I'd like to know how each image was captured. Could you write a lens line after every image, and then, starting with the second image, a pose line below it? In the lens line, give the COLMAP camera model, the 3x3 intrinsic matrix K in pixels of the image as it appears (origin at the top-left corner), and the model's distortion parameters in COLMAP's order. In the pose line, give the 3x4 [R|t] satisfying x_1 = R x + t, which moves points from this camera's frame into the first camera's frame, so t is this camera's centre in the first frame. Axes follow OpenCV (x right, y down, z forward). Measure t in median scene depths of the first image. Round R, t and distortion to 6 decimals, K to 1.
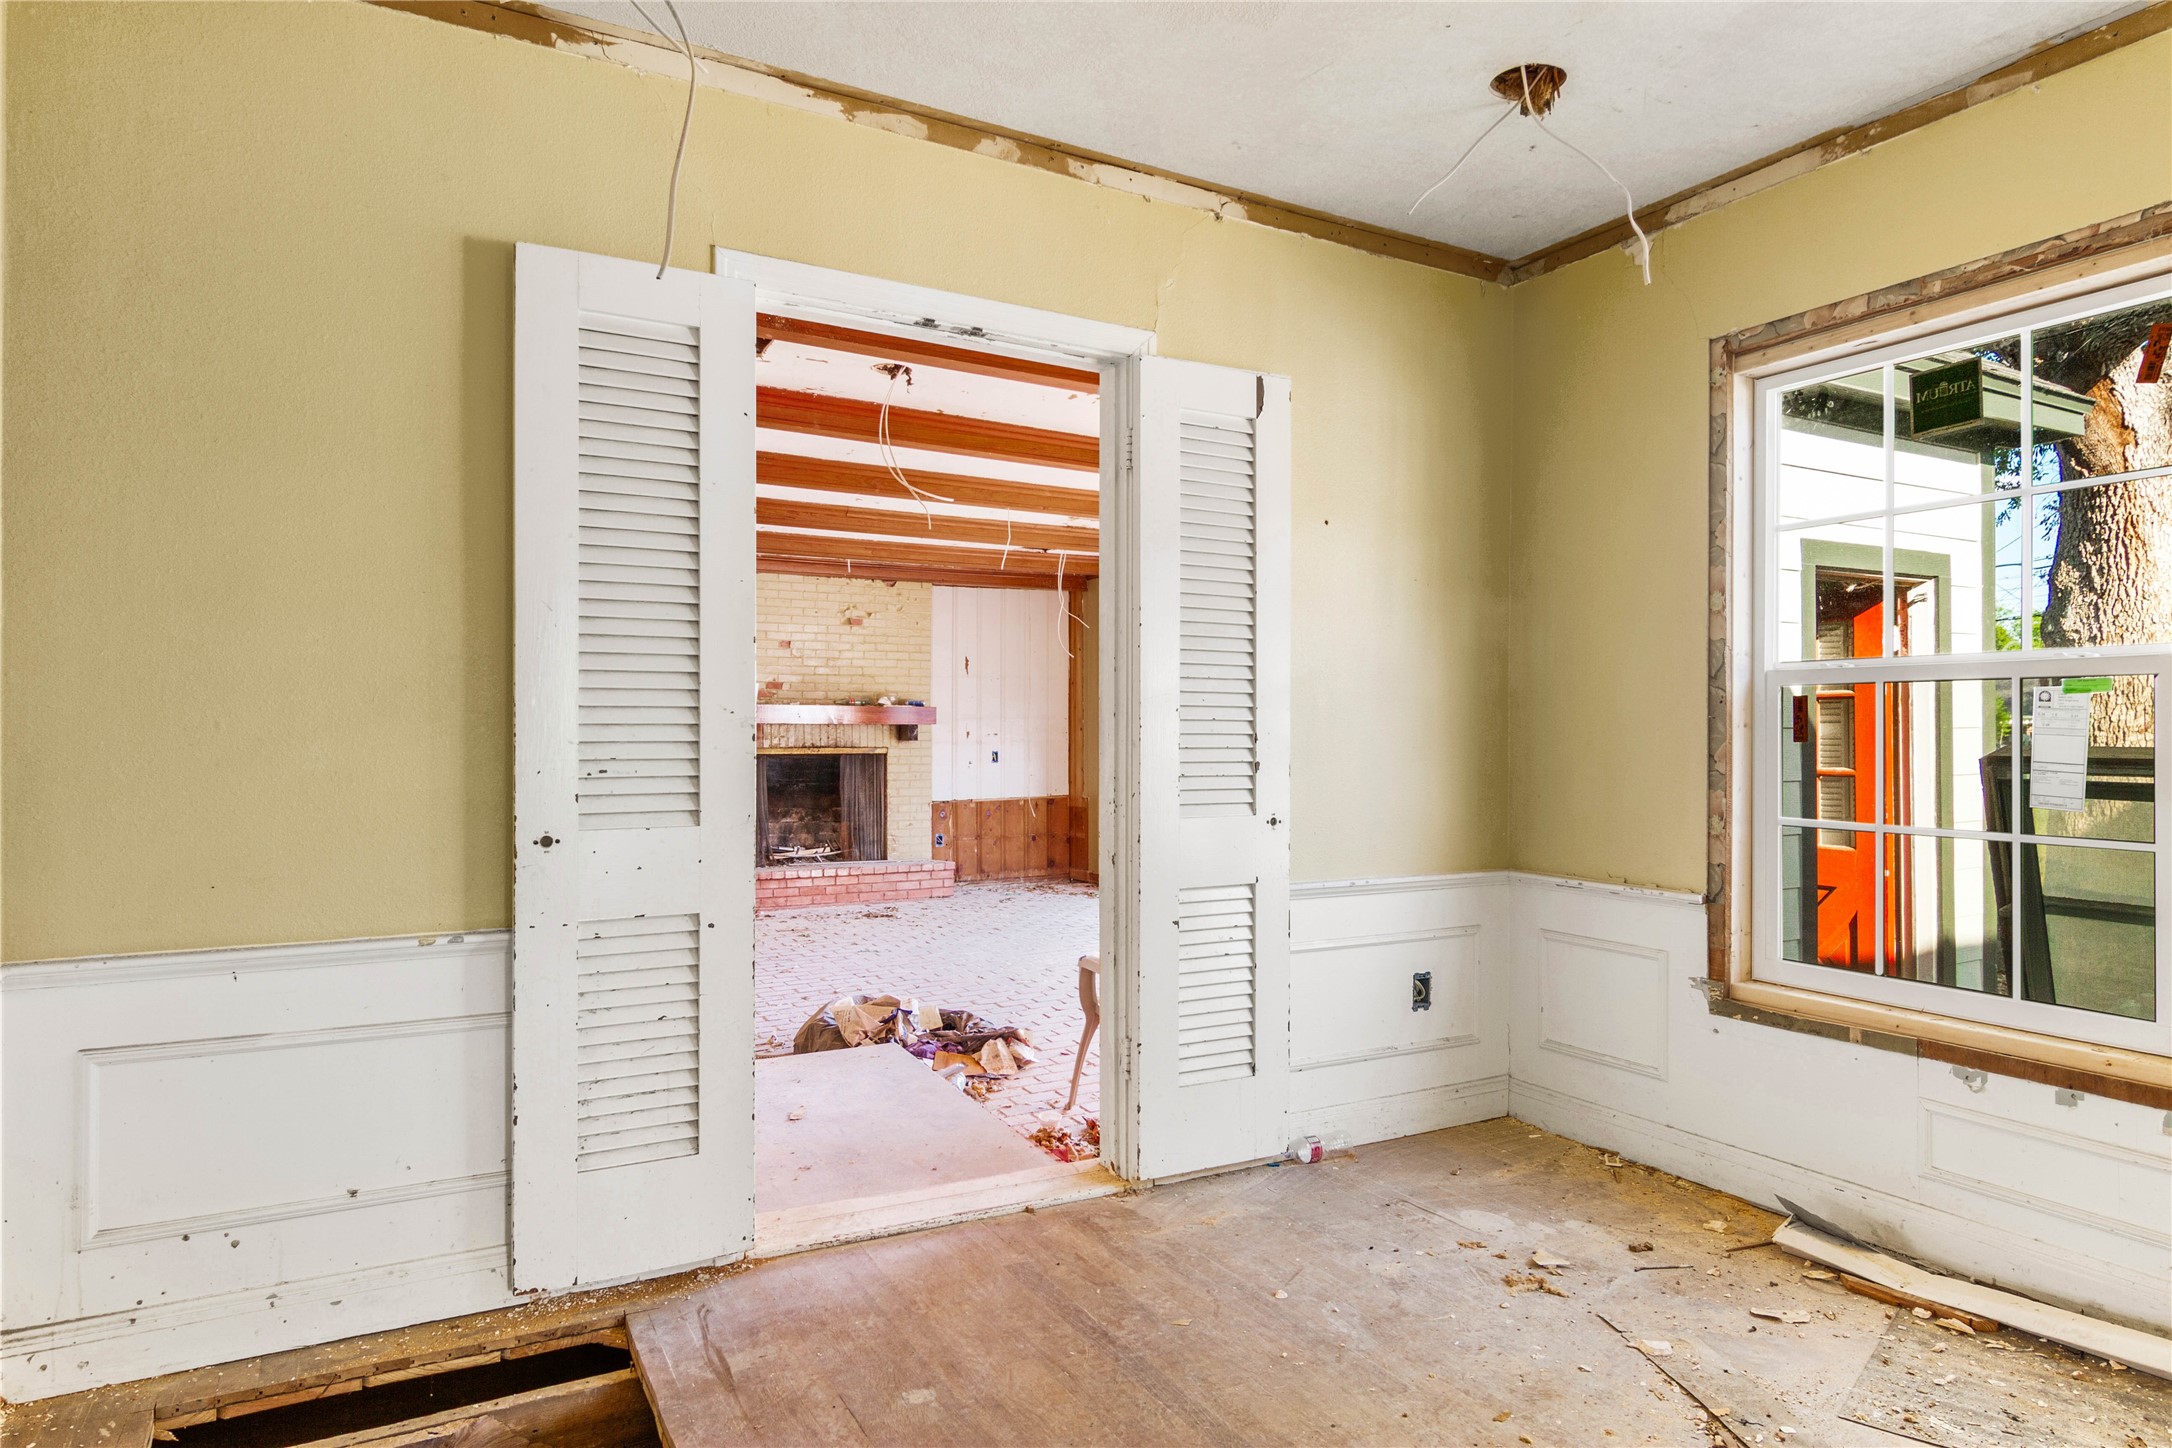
lens RADIAL K [[1303.9, 0, 1091.7], [0, 1303.9, 713.5], [0, 0, 1]] dist [-0.003151, 0.002169]
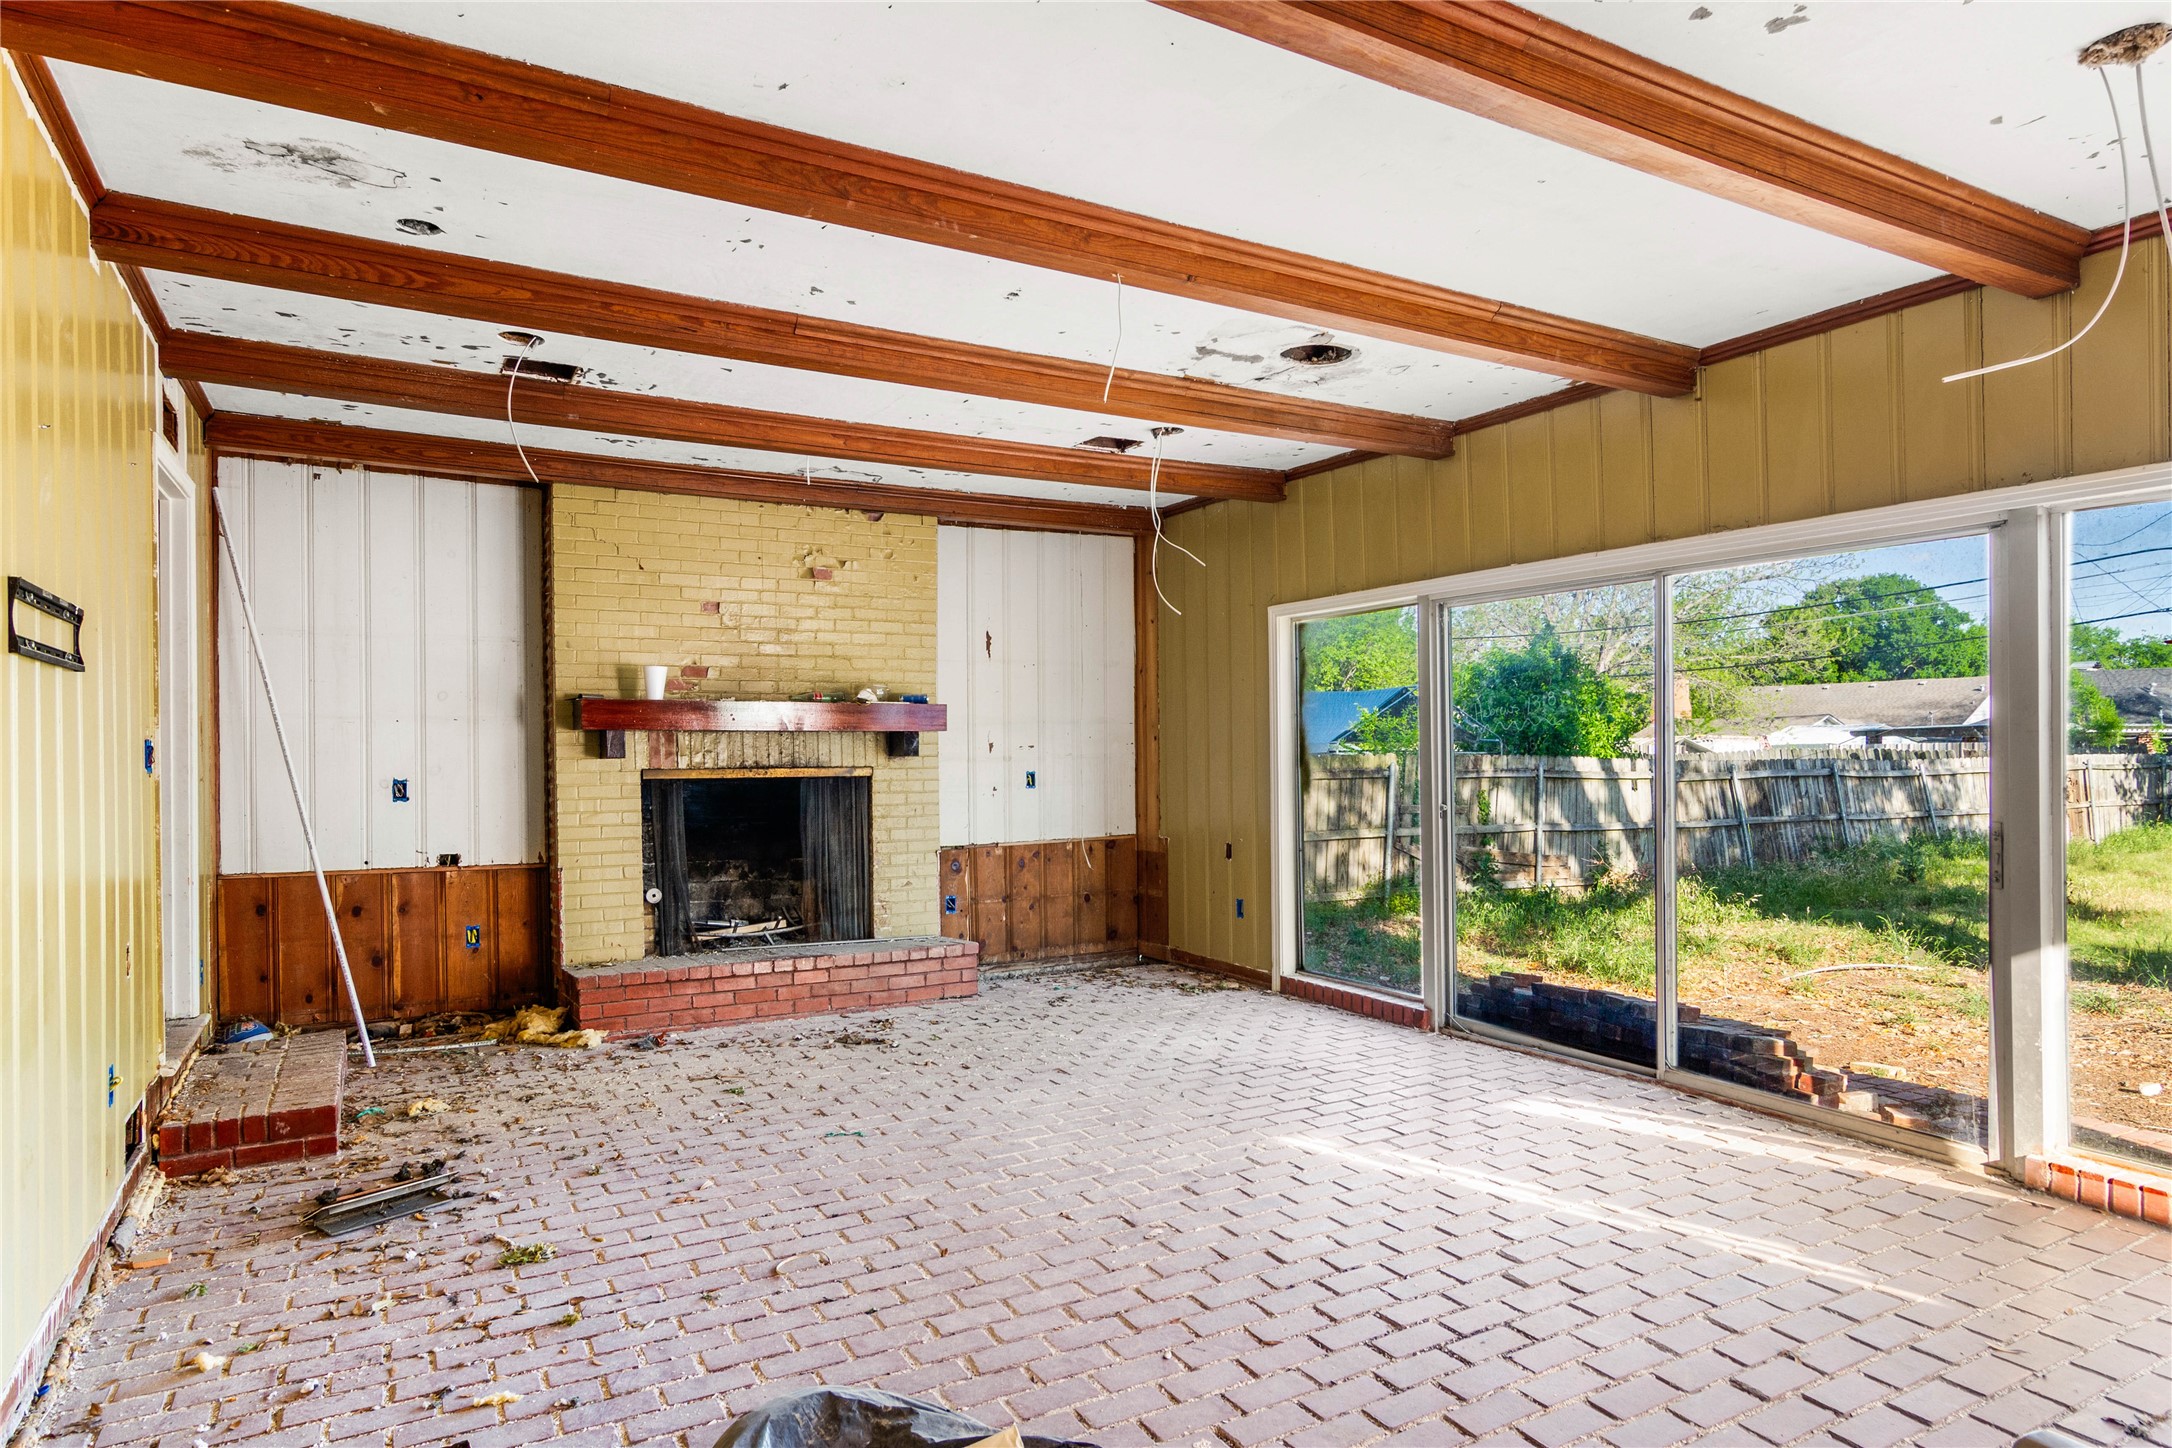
lens RADIAL K [[1303.9, 0, 1078.3], [0, 1303.9, 745.8], [0, 0, 1]] dist [-0.003151, 0.002169]
pose [[0.999947, -0.008741, 0.005491, -0.056741], [0.008686, 0.999913, 0.009944, 0.009847], [-0.005578, -0.009896, 0.999935, 0.344828]]
